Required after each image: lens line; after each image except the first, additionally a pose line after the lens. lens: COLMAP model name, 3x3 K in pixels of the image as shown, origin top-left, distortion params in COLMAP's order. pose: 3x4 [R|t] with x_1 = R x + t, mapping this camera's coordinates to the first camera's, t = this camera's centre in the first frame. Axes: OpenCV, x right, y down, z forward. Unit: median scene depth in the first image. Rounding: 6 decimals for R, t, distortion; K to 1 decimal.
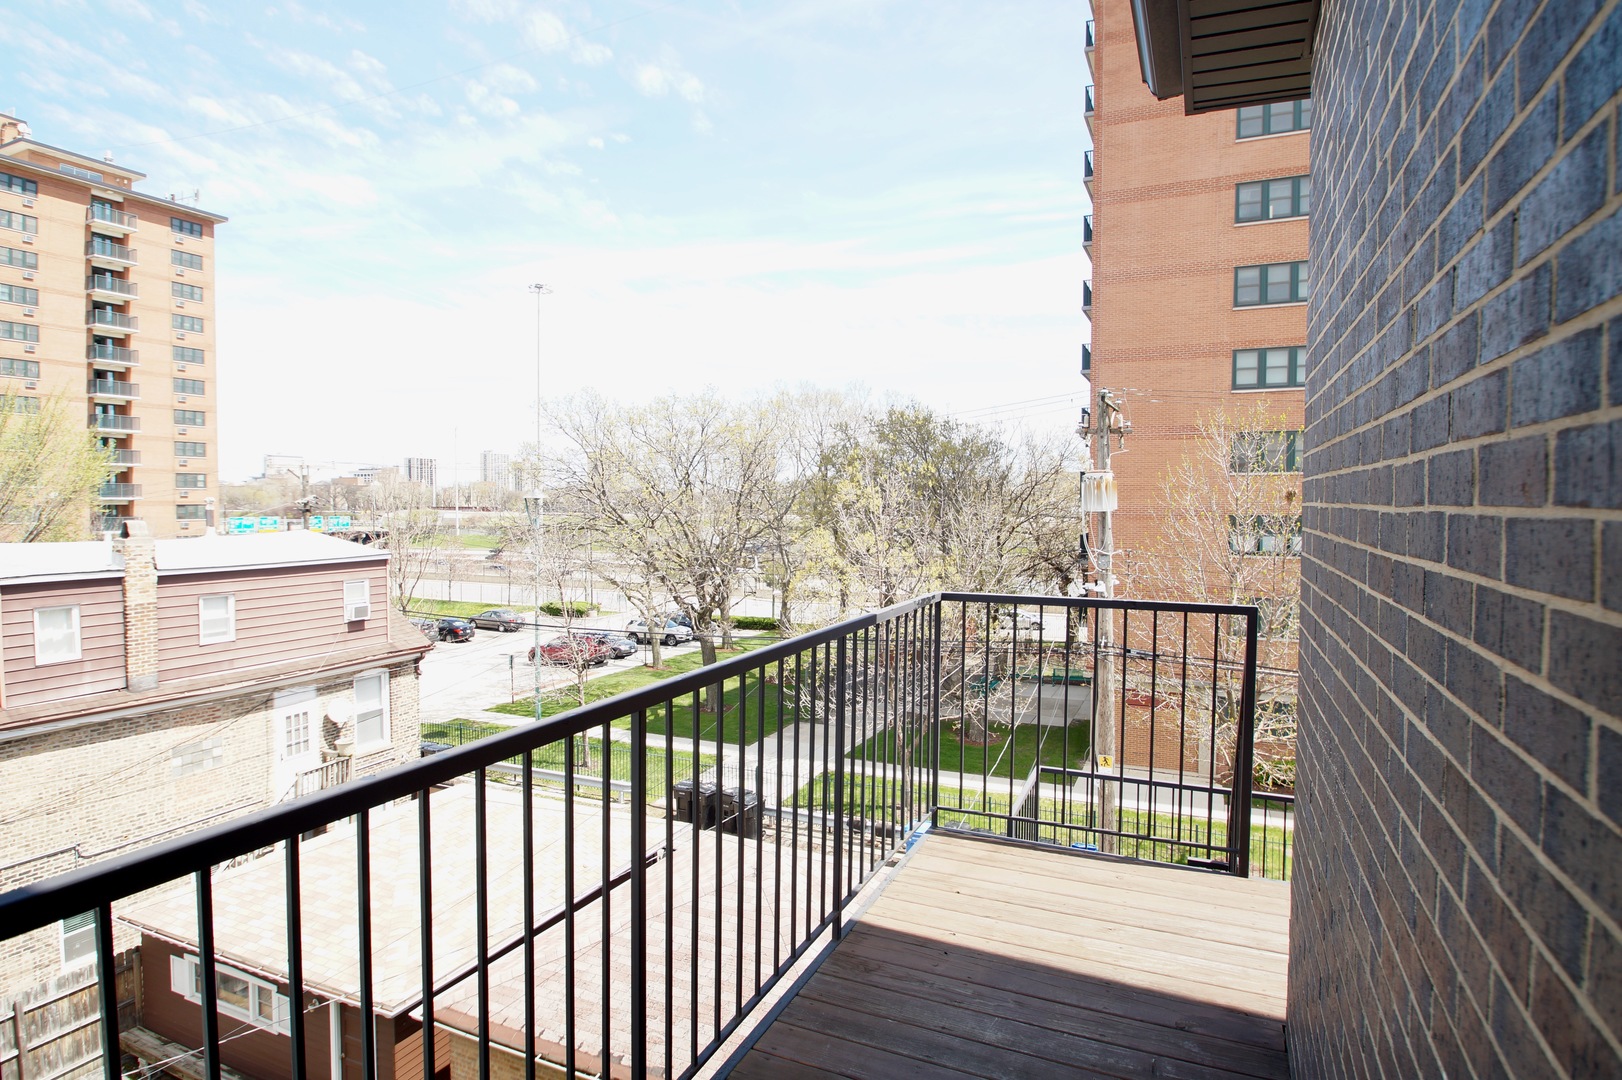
lens RADIAL K [[883.0, 0, 819.7], [0, 883.0, 536.2], [0, 0, 1]] dist [-0.023109, -0.002839]
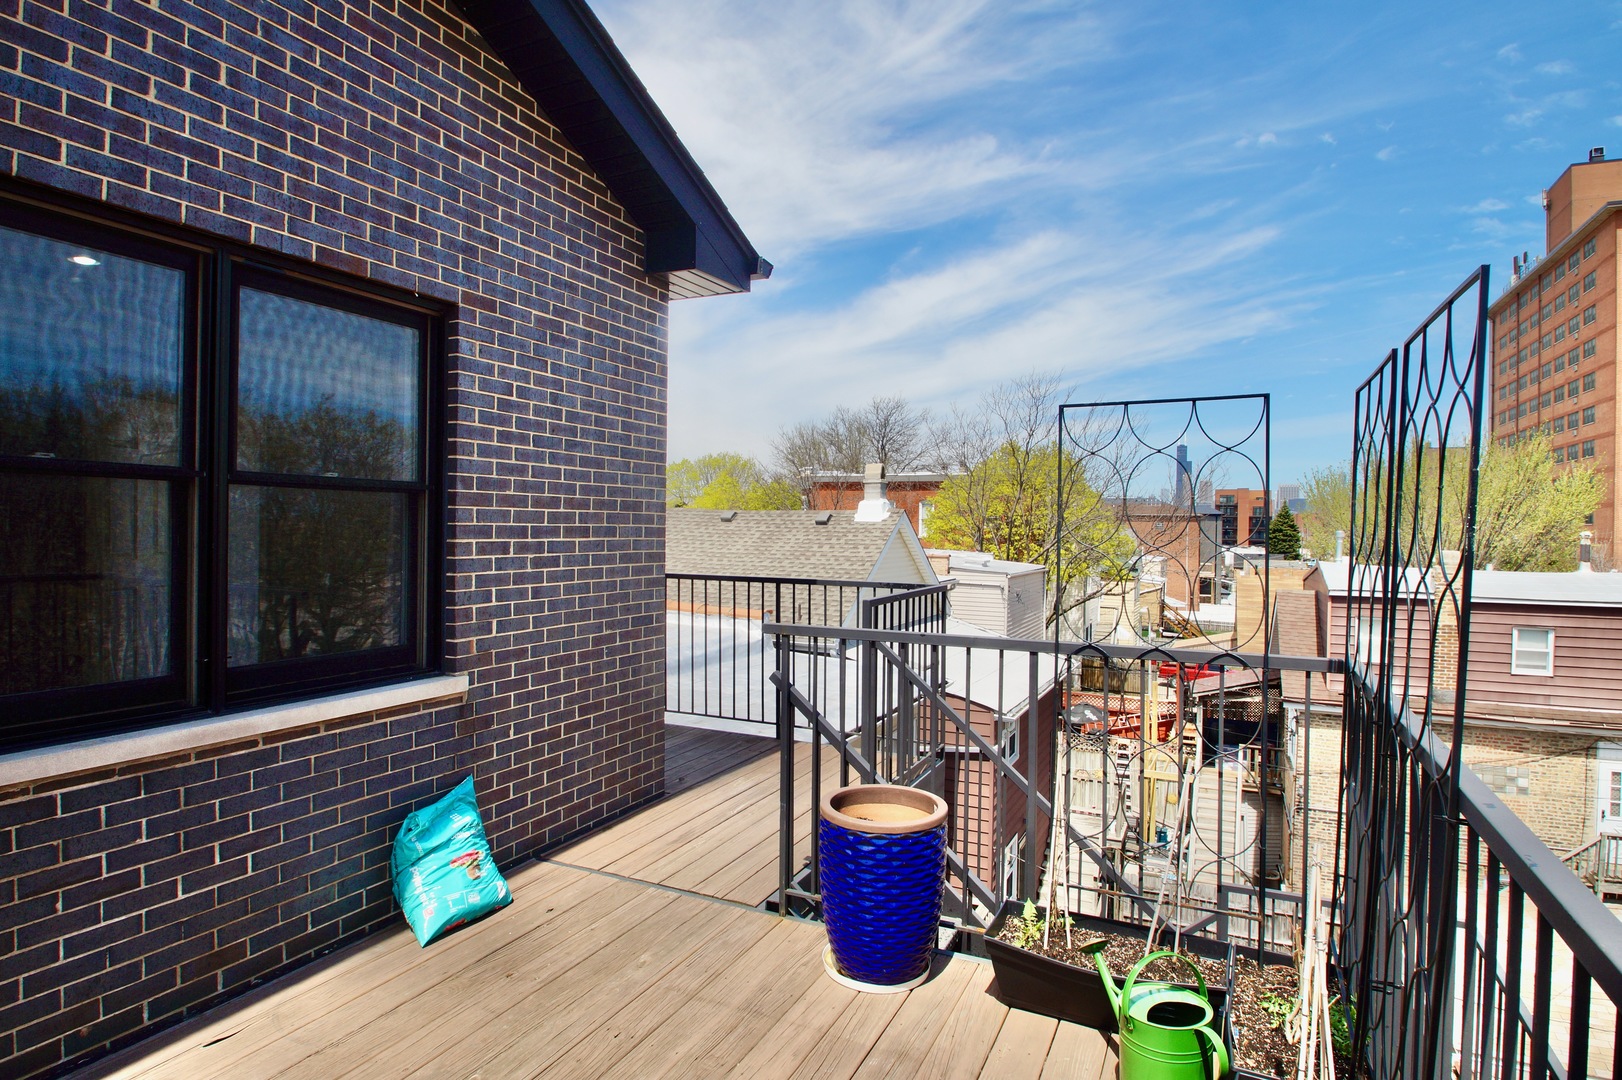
lens RADIAL K [[883.0, 0, 806.4], [0, 883.0, 544.8], [0, 0, 1]] dist [-0.023109, -0.002839]
pose [[-0.028701, 0.014014, -0.999490, 0.488438], [-0.052886, 0.998480, 0.015518, 0.001510], [0.998188, 0.053304, -0.027916, 0.276249]]
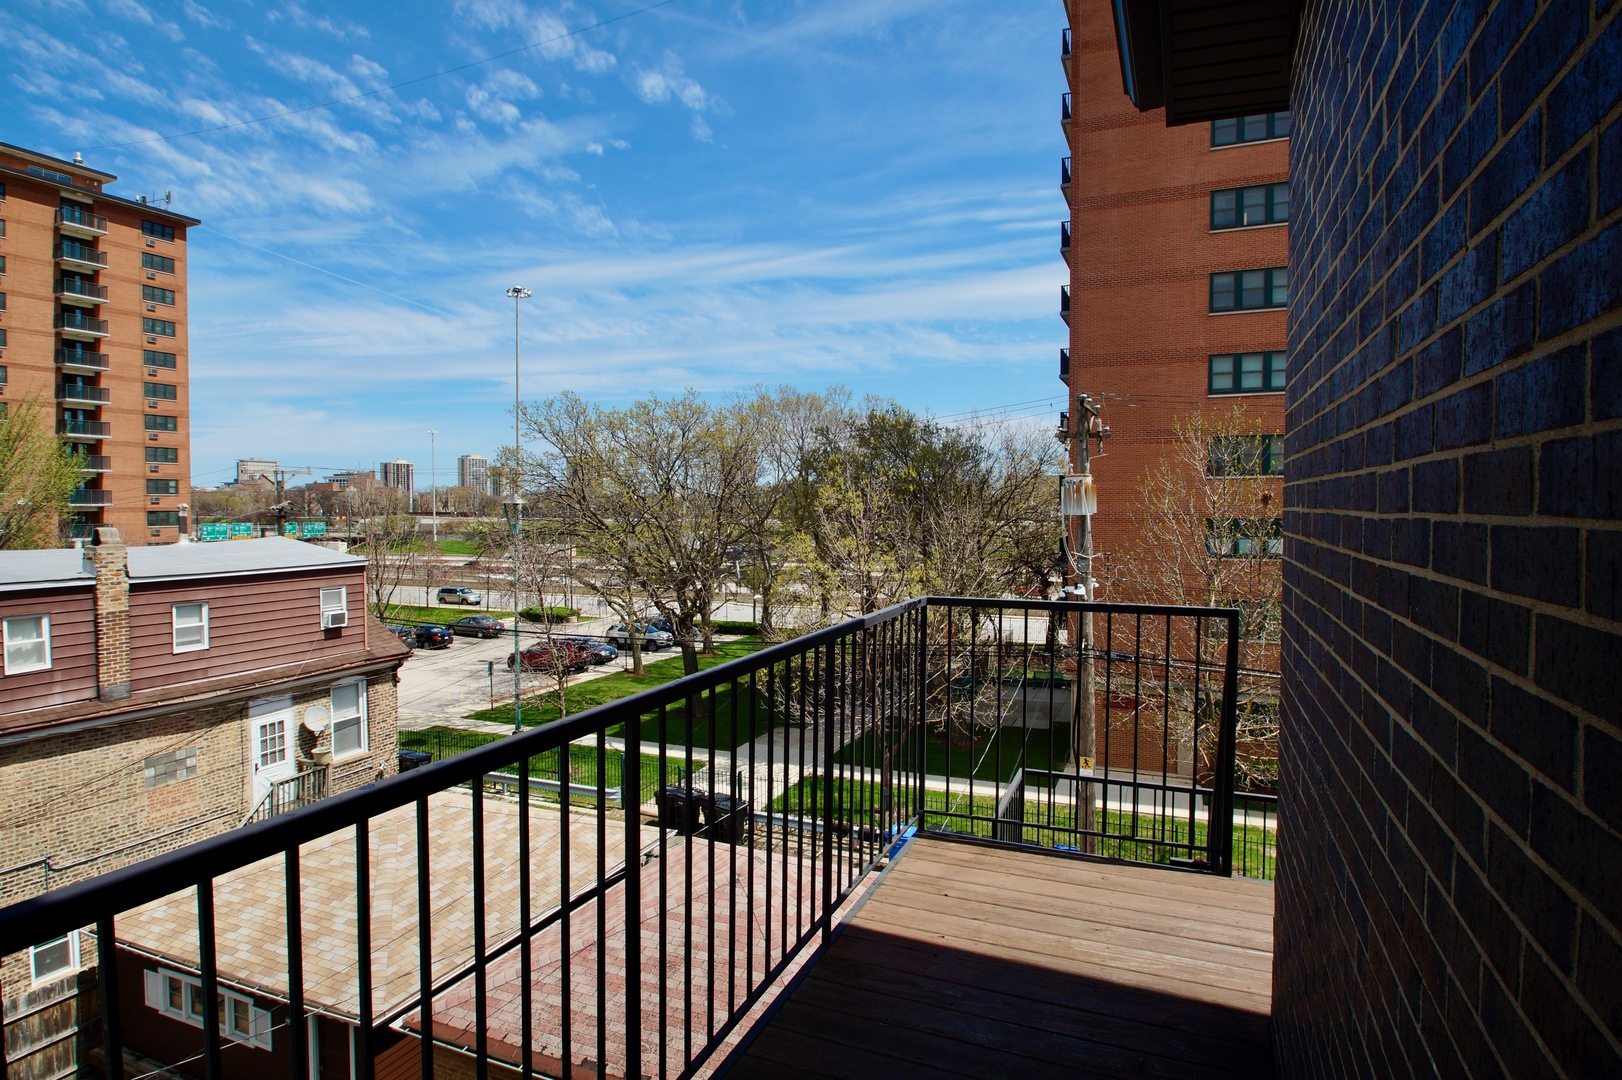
lens RADIAL K [[883.0, 0, 819.7], [0, 883.0, 536.6], [0, 0, 1]] dist [-0.023109, -0.002839]
pose [[0.999725, -0.003765, 0.023156, -0.003601], [0.003864, 0.999984, -0.004241, -0.000650], [-0.023140, 0.004329, 0.999723, -0.001941]]
